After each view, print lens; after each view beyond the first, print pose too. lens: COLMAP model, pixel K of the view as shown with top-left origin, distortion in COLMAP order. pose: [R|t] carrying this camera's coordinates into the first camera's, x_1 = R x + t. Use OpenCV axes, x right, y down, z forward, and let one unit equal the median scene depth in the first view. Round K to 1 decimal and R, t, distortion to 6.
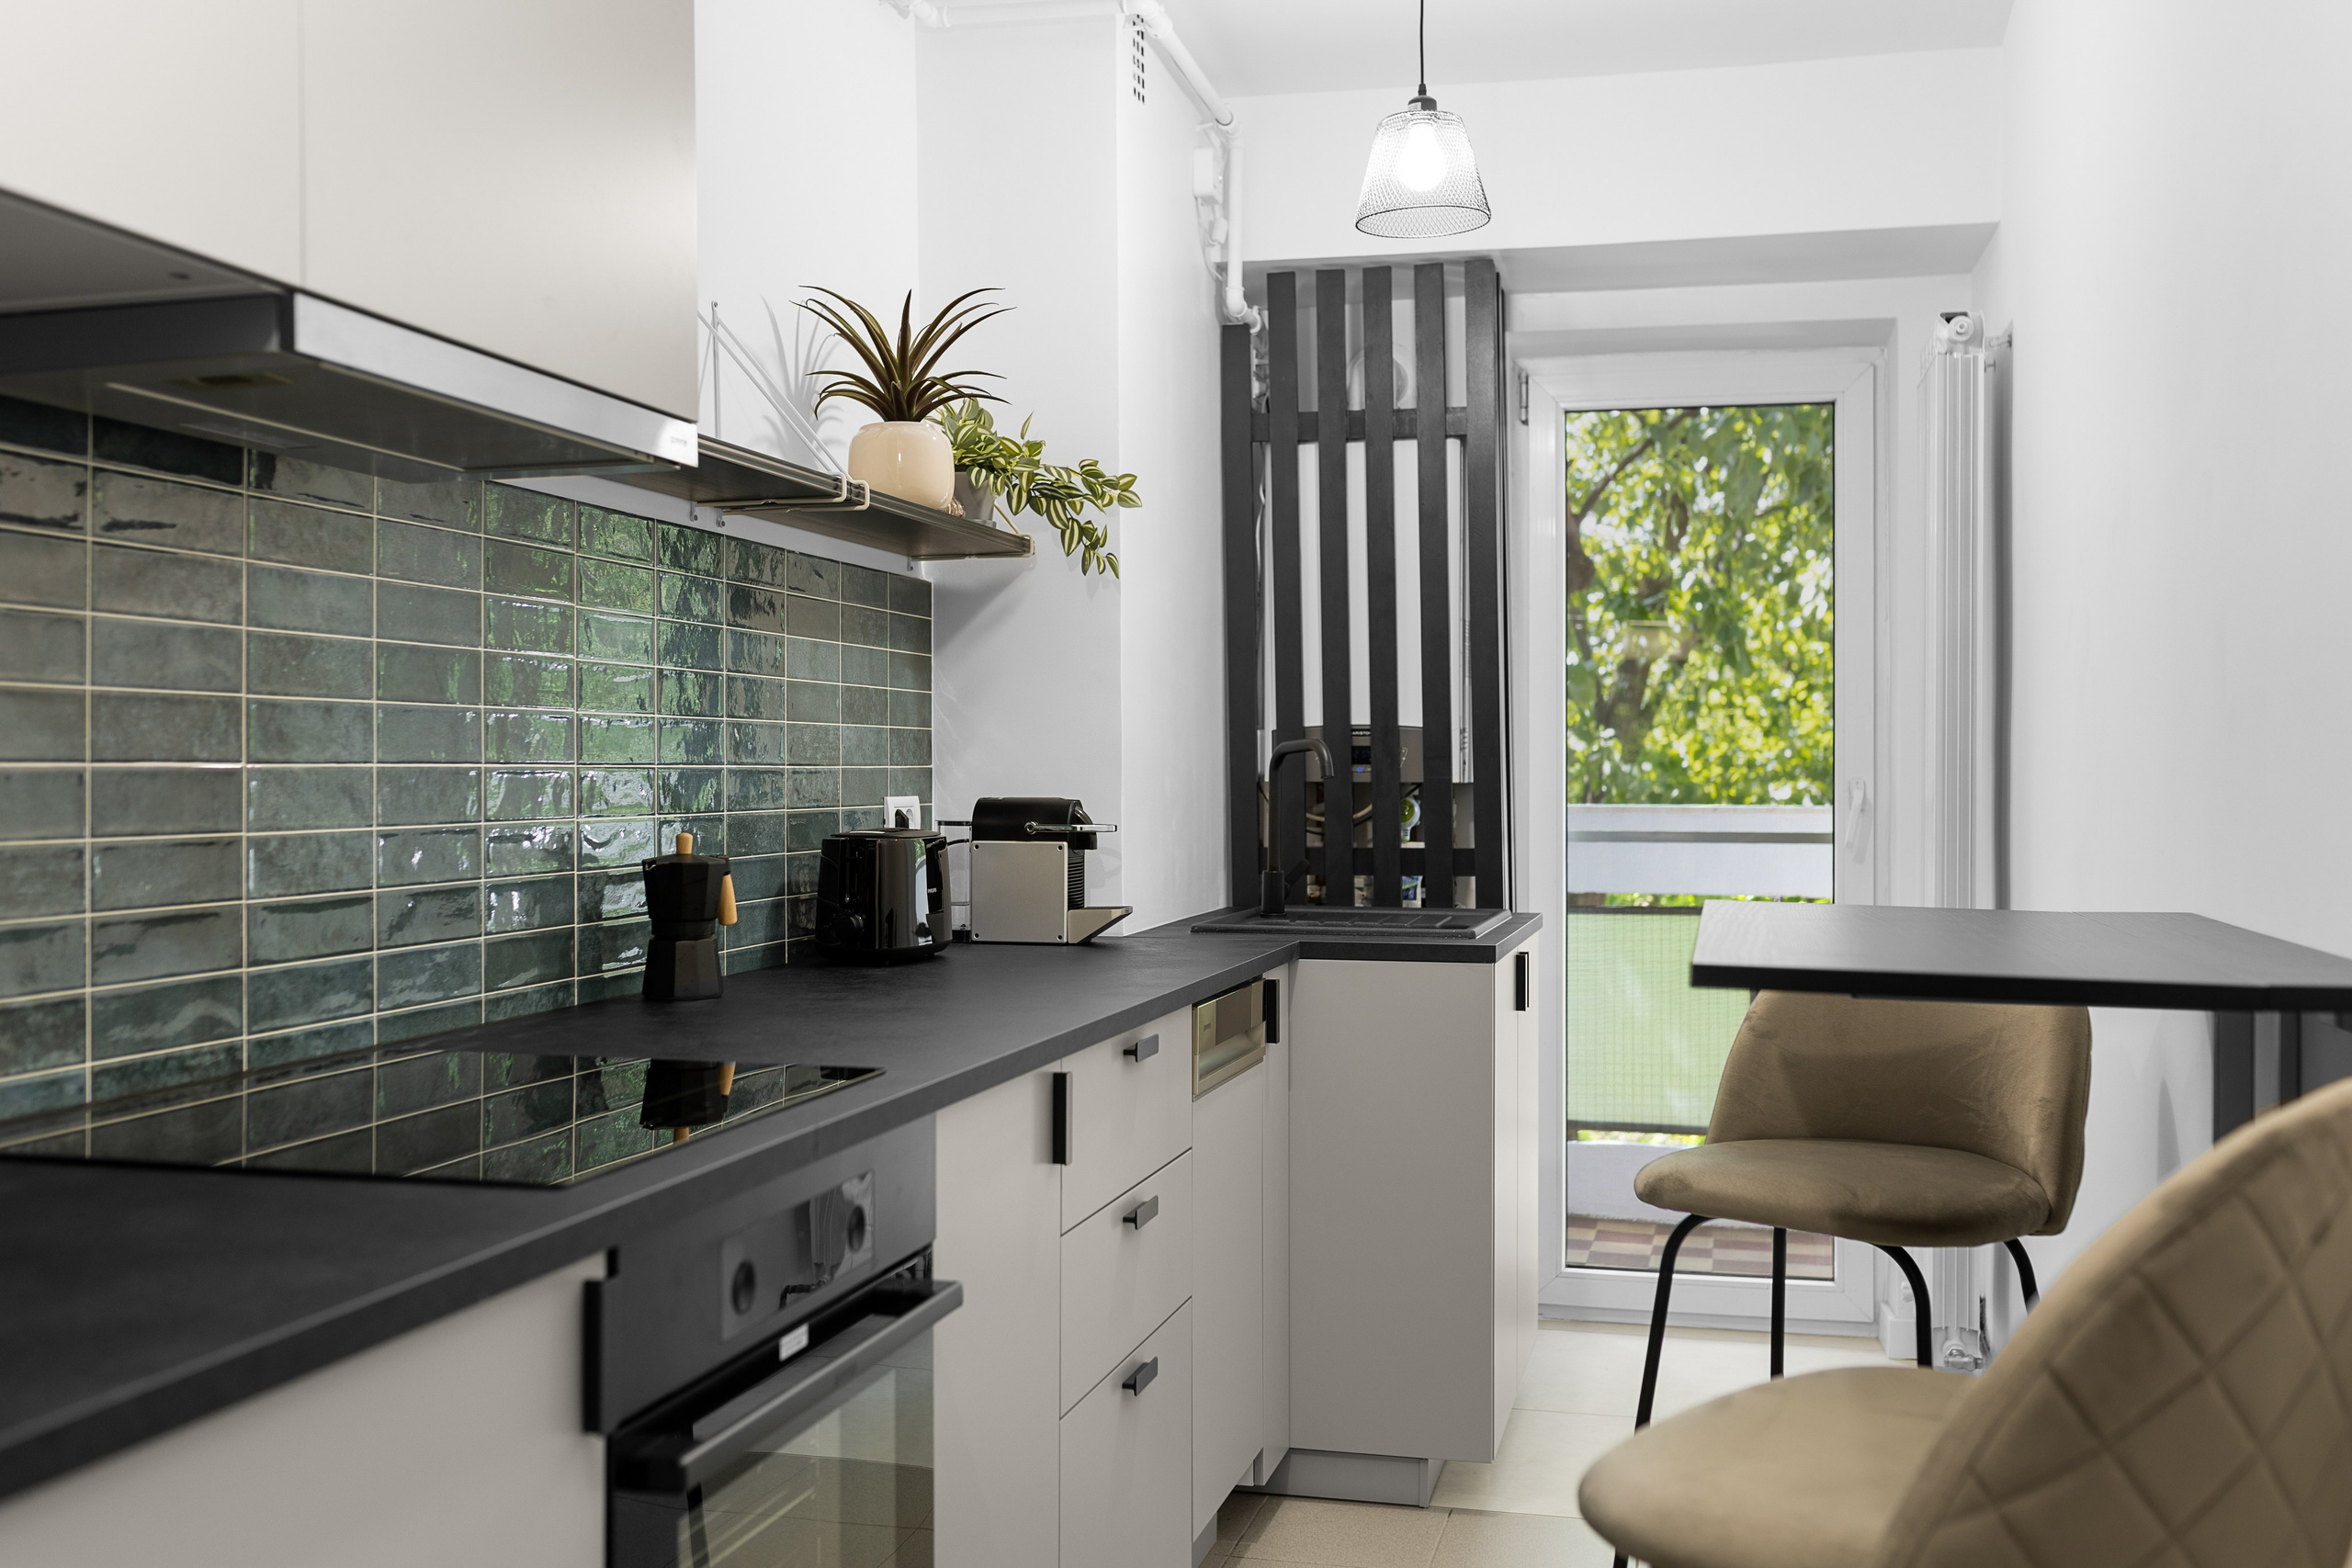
lens RADIAL K [[2257.2, 0, 1174.2], [0, 2257.2, 785.1], [0, 0, 1]] dist [-0.011801, 0.000000]
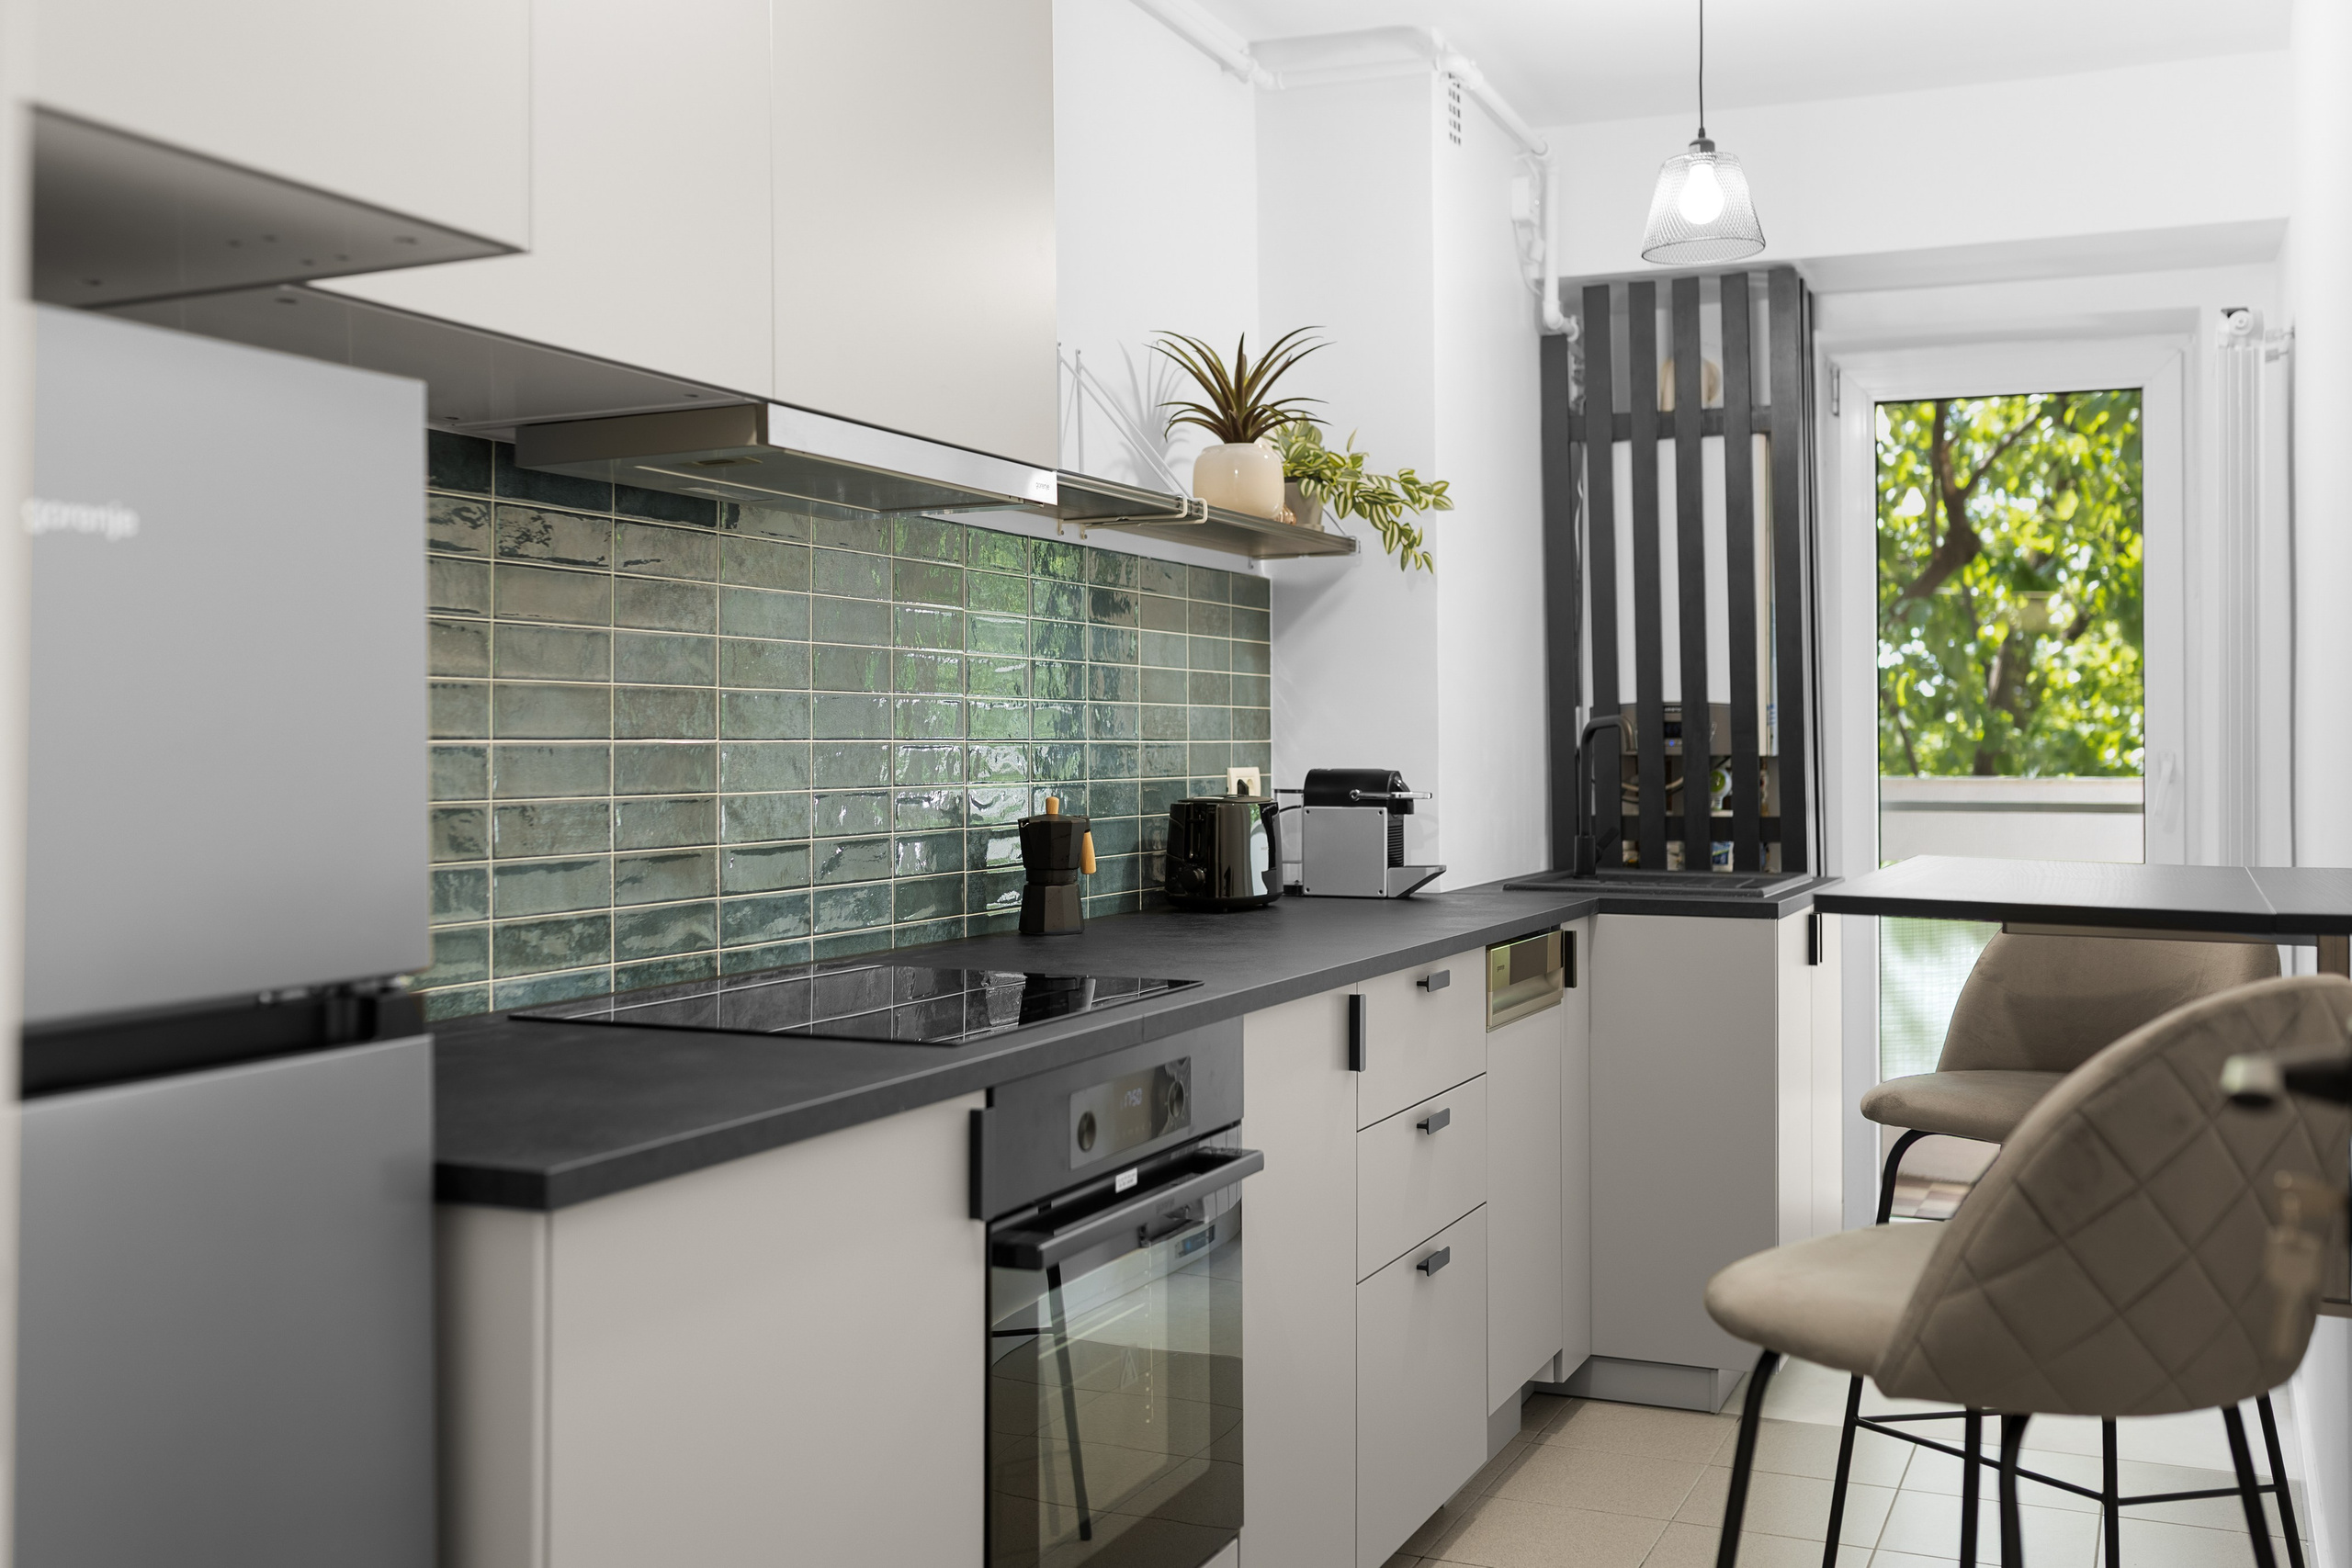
lens RADIAL K [[2257.2, 0, 1177.4], [0, 2257.2, 775.2], [0, 0, 1]] dist [-0.011801, 0.000000]
pose [[0.986208, 0.000108, -0.165511, 0.046919], [0.001021, 0.999977, 0.006736, 0.001606], [0.165508, -0.006812, 0.986185, -0.173553]]
